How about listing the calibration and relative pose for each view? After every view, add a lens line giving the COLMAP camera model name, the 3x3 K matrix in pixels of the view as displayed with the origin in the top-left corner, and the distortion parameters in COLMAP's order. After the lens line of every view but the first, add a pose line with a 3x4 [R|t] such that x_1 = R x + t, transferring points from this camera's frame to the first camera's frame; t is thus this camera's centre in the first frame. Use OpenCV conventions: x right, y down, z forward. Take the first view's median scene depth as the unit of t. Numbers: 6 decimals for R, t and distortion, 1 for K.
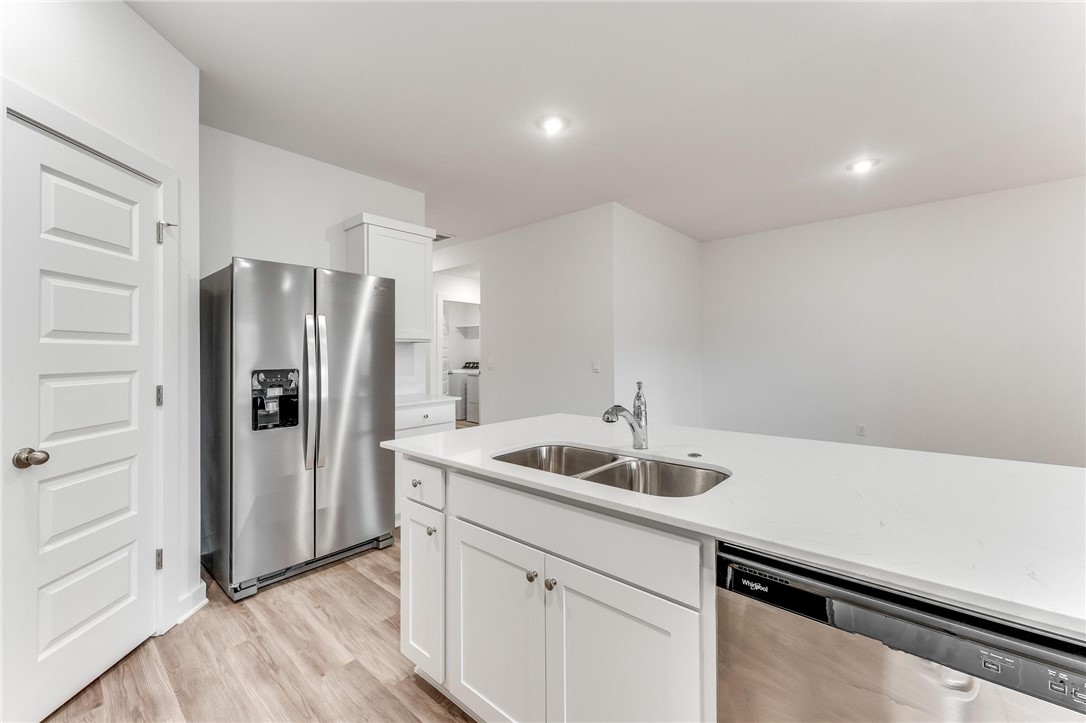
lens RADIAL K [[439.0, 0, 545.7], [0, 439.0, 346.9], [0, 0, 1]] dist [0.000081, 0.000287]
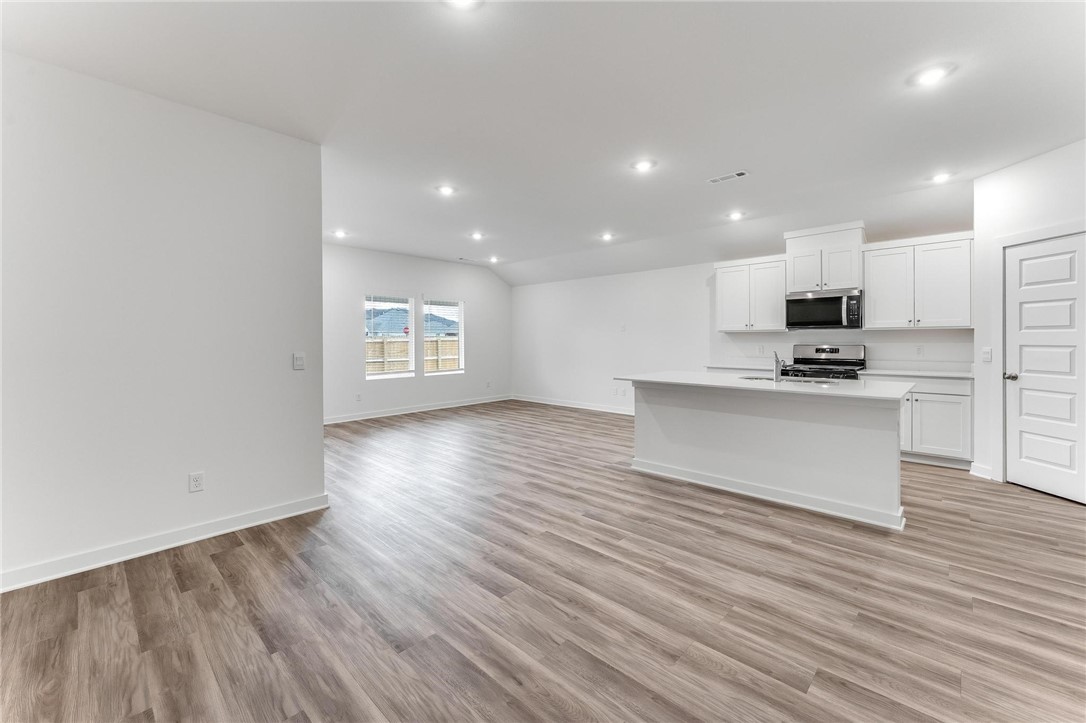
lens RADIAL K [[444.3, 0, 543.7], [0, 444.3, 342.7], [0, 0, 1]] dist [-0.000367, -0.000112]
pose [[-0.998512, 0.011475, 0.053316, 1.036341], [0.011180, 0.999921, -0.005829, 0.027293], [-0.053378, -0.005224, -0.998561, 2.701818]]
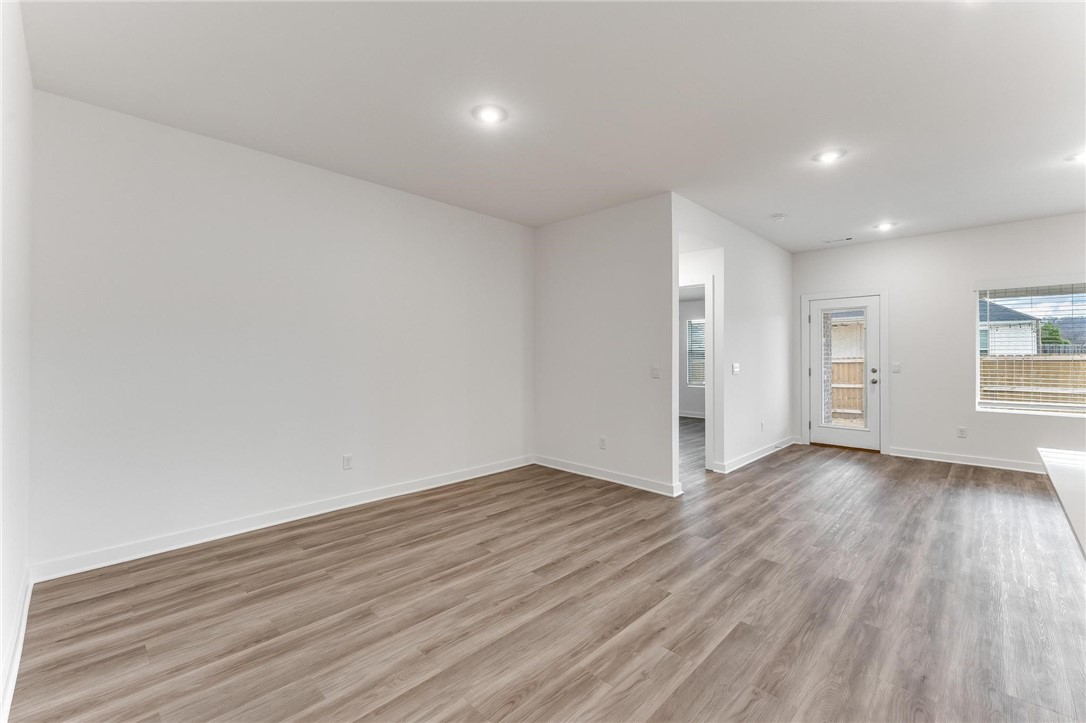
lens RADIAL K [[455.1, 0, 543.0], [0, 455.1, 361.5], [0, 0, 1]] dist [-0.000038, -0.000049]
pose [[0.065964, -0.007066, 0.997797, -0.101609], [-0.014791, 0.999858, 0.008058, 0.020961], [-0.997712, -0.015290, 0.065850, 1.514416]]
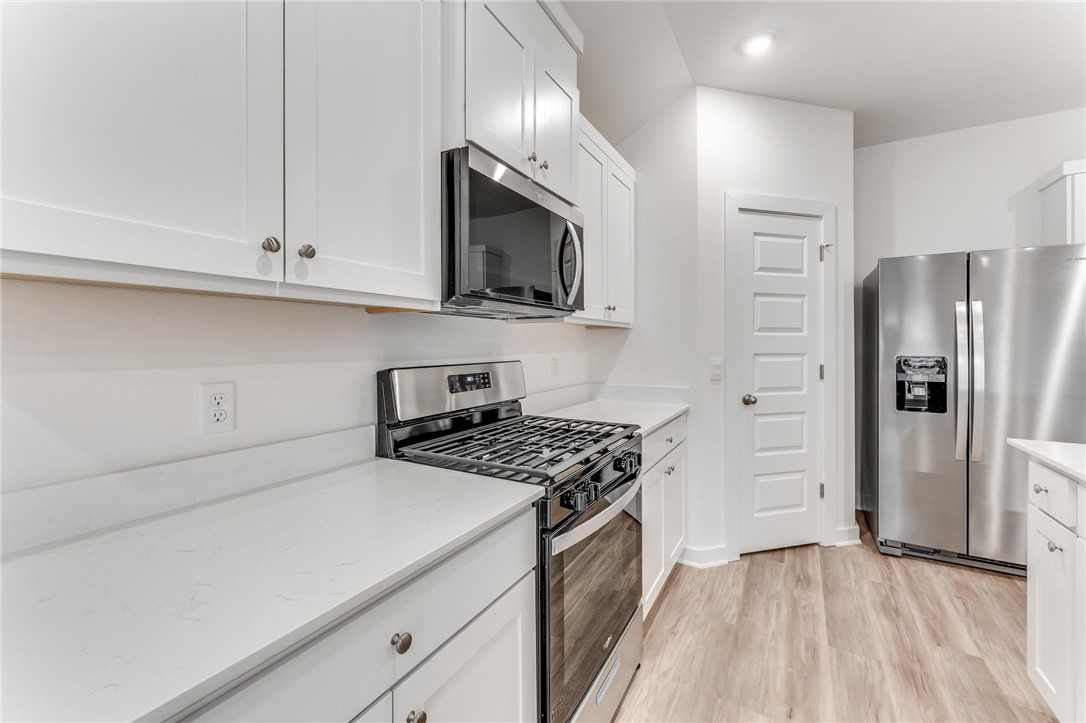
lens RADIAL K [[439.0, 0, 545.7], [0, 439.0, 346.9], [0, 0, 1]] dist [0.000081, 0.000287]
pose [[0.188359, 0.010749, -0.982041, 0.301175], [0.012014, 0.999840, 0.013248, 0.003451], [0.982027, -0.014293, 0.188200, -0.103446]]
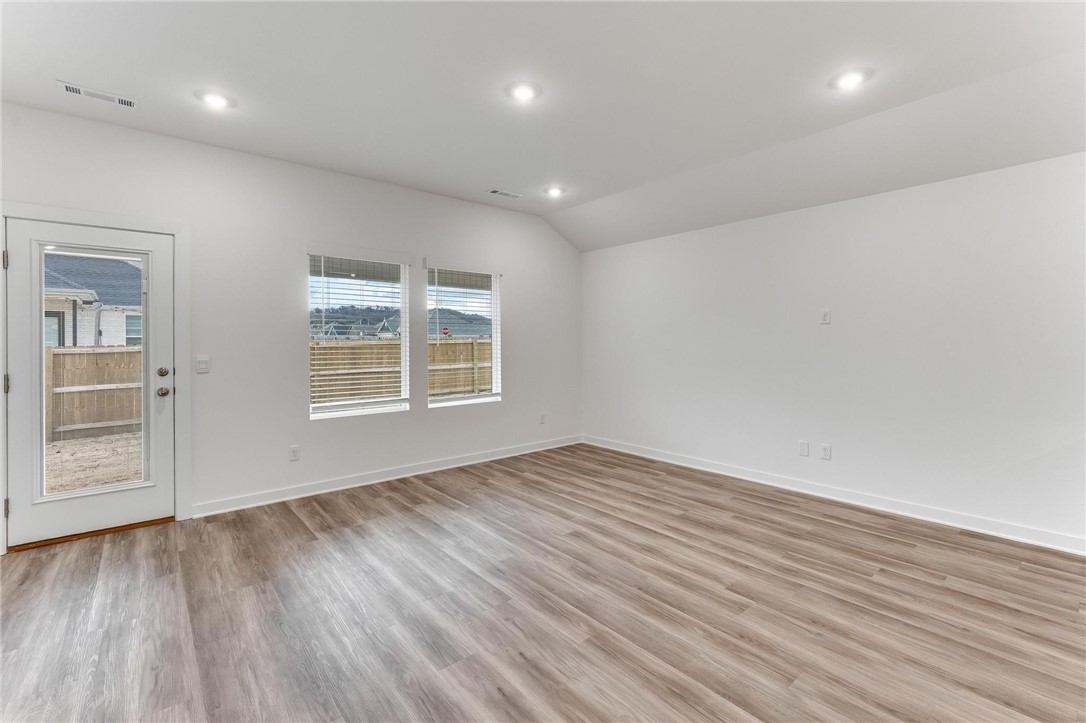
lens RADIAL K [[477.9, 0, 543.4], [0, 477.9, 342.5], [0, 0, 1]] dist [-0.000973, -0.000001]
pose [[-0.987139, 0.009970, 0.159552, 1.382448], [0.008233, 0.999899, -0.011544, -0.001540], [-0.159651, -0.010082, -0.987122, 1.010395]]
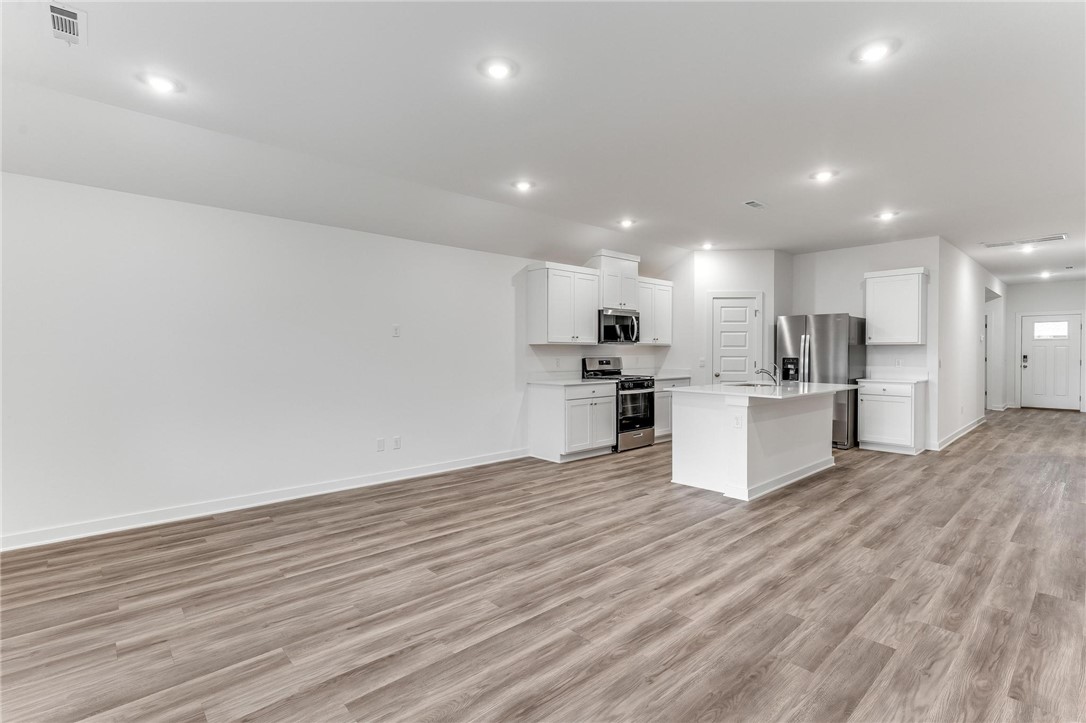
lens RADIAL K [[509.0, 0, 543.0], [0, 509.0, 361.5], [0, 0, 1]] dist [-0.001118, -0.000041]
pose [[-0.123885, 0.027548, -0.991914, 2.956116], [0.012808, 0.999576, 0.026161, -0.025036], [0.992214, -0.009464, -0.124185, -0.074377]]
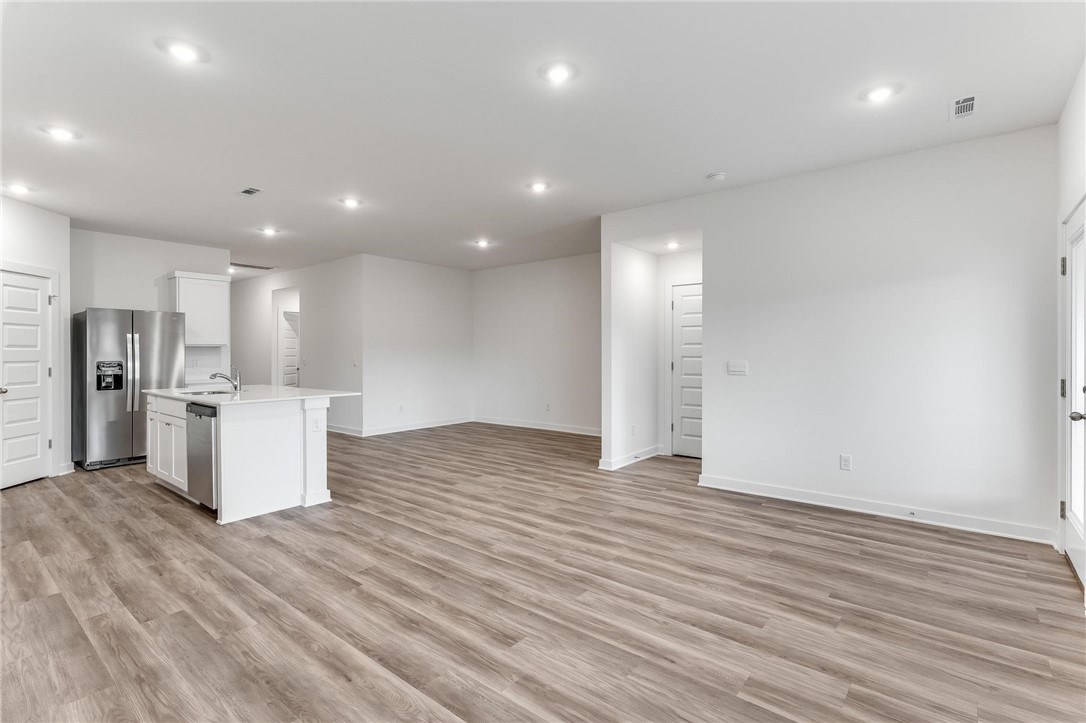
lens RADIAL K [[515.7, 0, 544.5], [0, 515.7, 349.3], [0, 0, 1]] dist [0.000082, 0.000364]
pose [[0.999675, 0.002574, 0.025367, 1.584265], [-0.002791, 0.999960, 0.008529, -0.035586], [-0.025344, -0.008598, 0.999642, -1.704621]]
